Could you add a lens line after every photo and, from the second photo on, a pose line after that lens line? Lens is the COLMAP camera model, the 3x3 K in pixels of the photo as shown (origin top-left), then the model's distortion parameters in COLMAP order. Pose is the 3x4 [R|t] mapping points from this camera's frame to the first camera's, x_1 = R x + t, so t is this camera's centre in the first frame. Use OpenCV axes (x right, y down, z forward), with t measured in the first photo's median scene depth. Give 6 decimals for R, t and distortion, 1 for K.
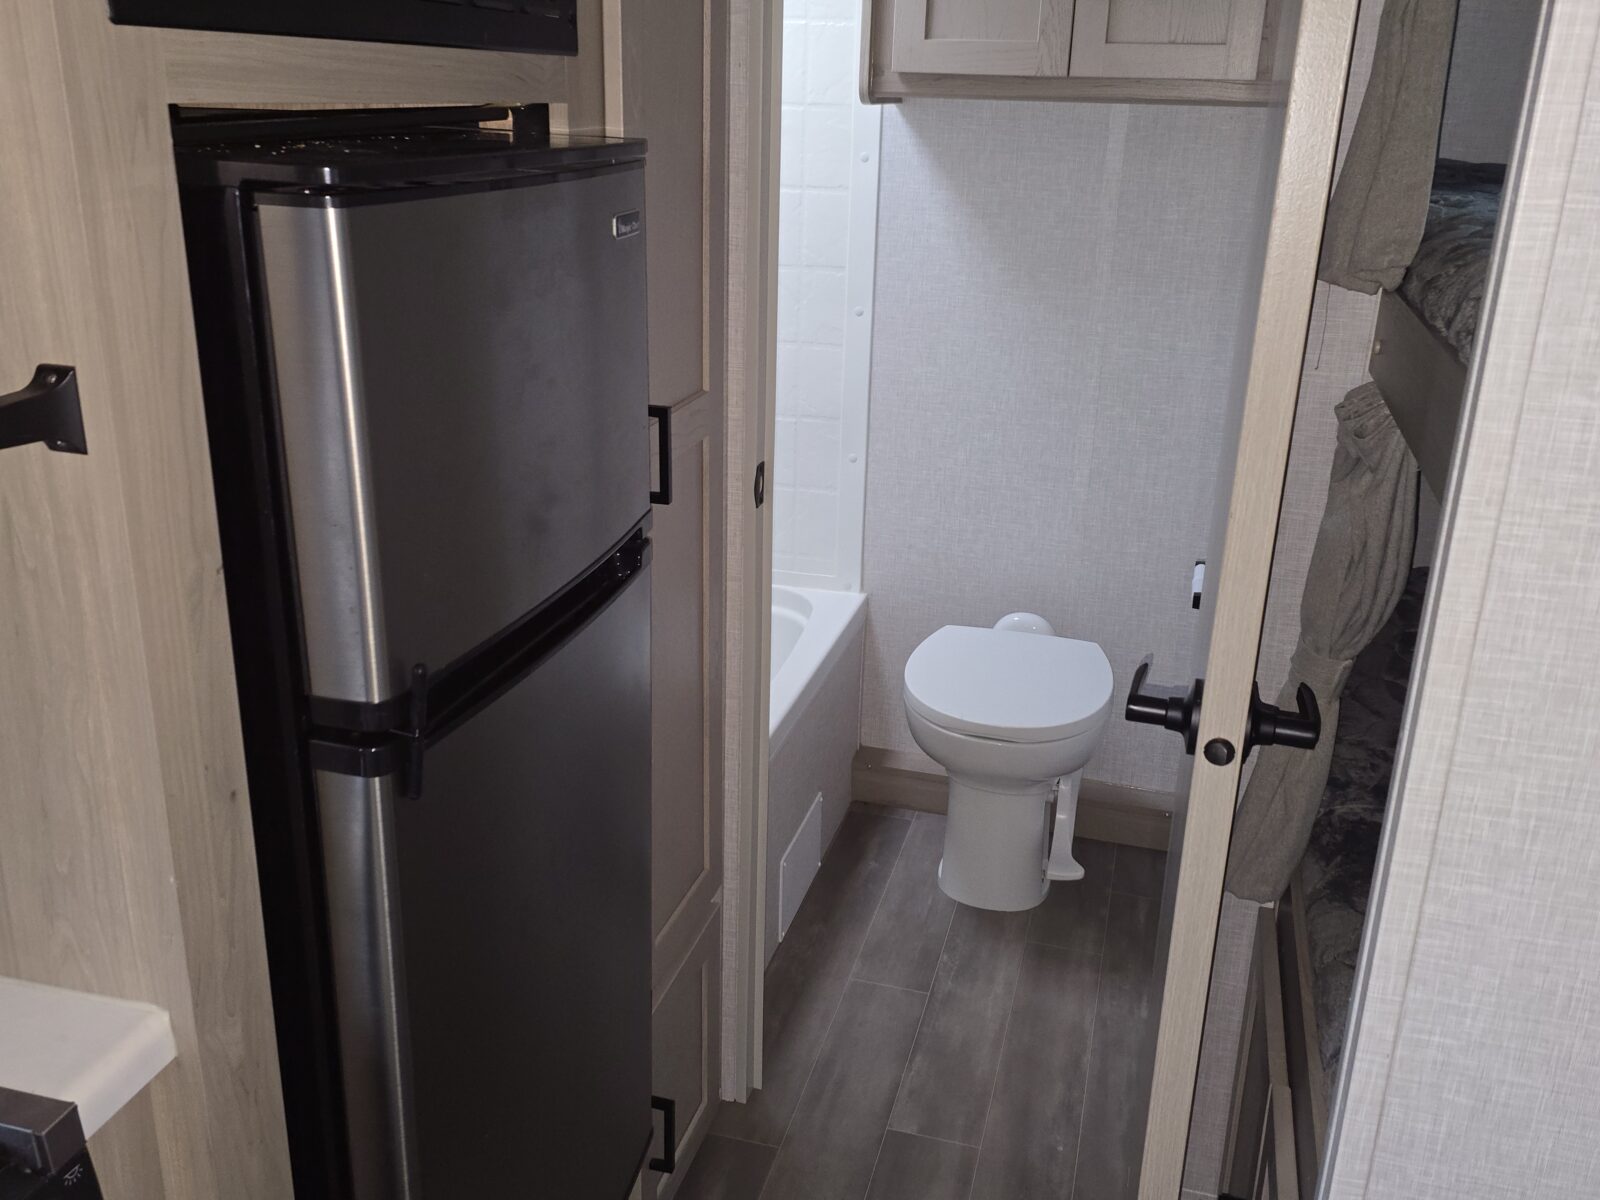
lens RADIAL K [[1422.0, 0, 811.7], [0, 1422.0, 608.7], [0, 0, 1]] dist [0.140273, -0.248497]
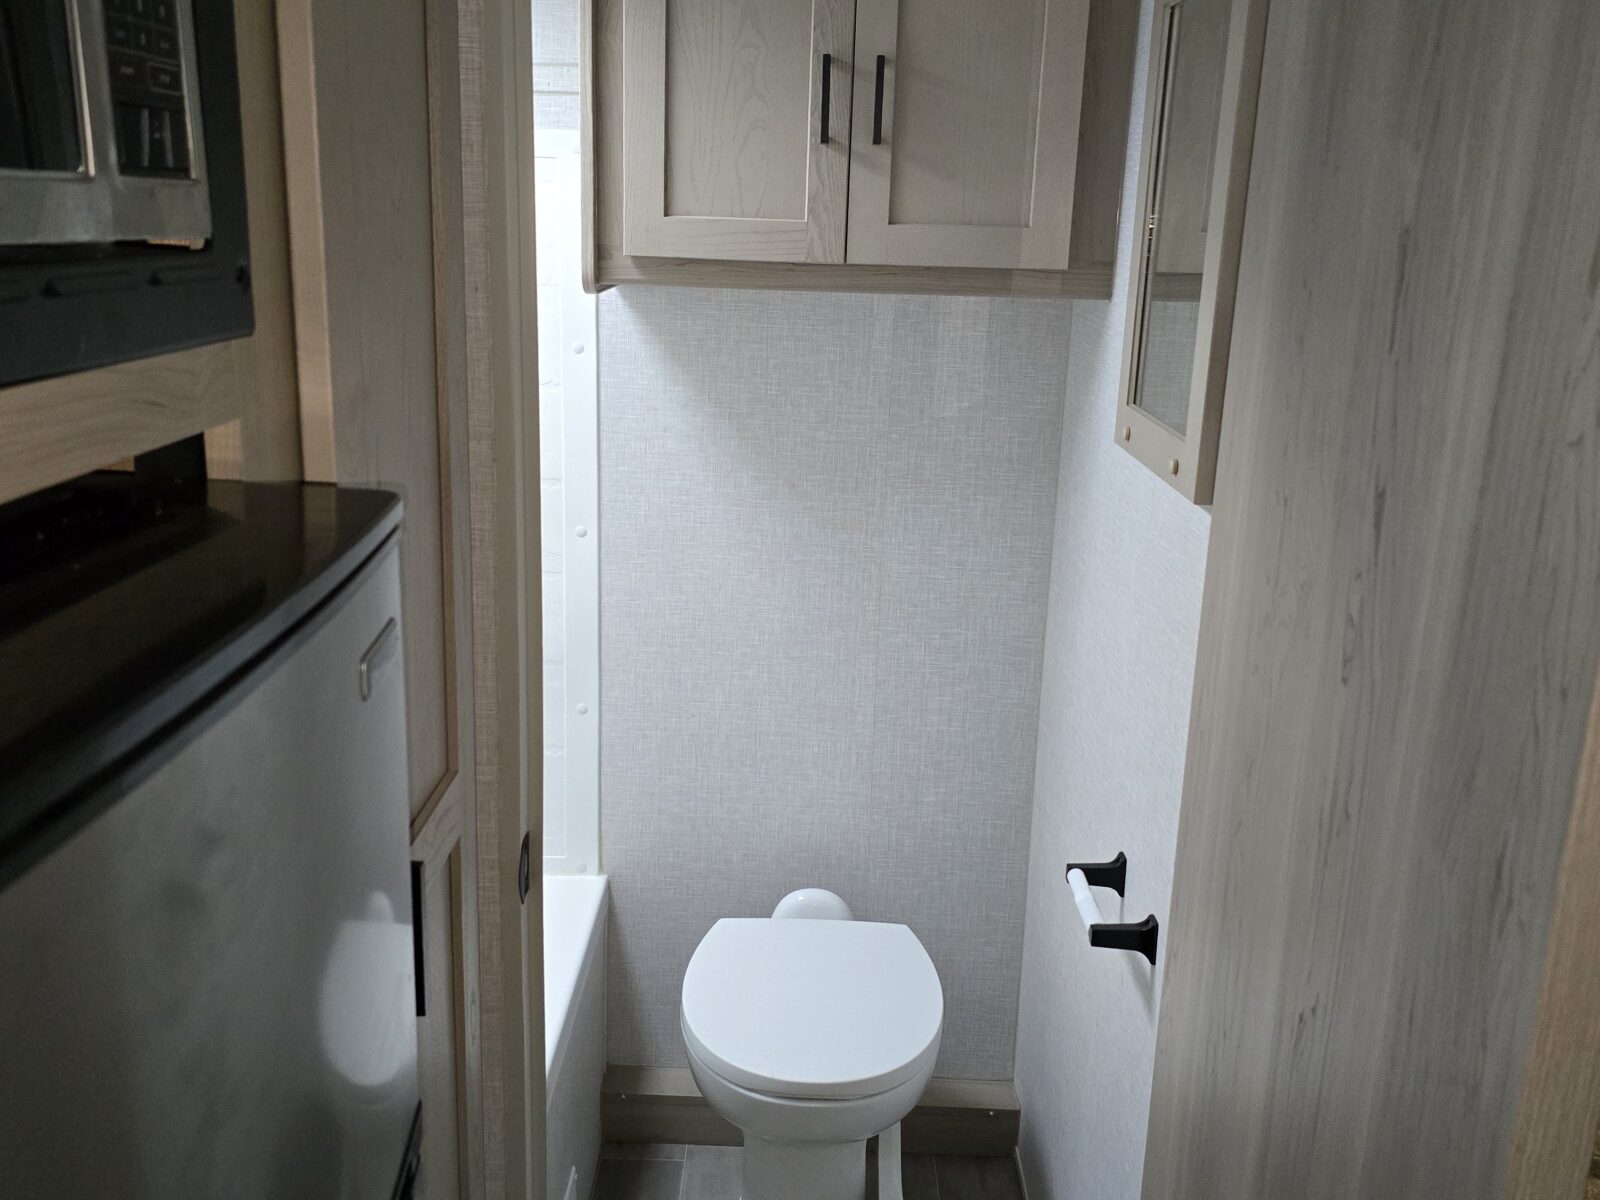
lens RADIAL K [[1480.1, 0, 801.1], [0, 1480.1, 612.2], [0, 0, 1]] dist [0.149767, -0.336150]
pose [[0.971524, -0.060158, 0.229176, -0.041617], [0.079125, 0.994078, -0.074481, -0.093540], [-0.223338, 0.090494, 0.970531, 0.174035]]
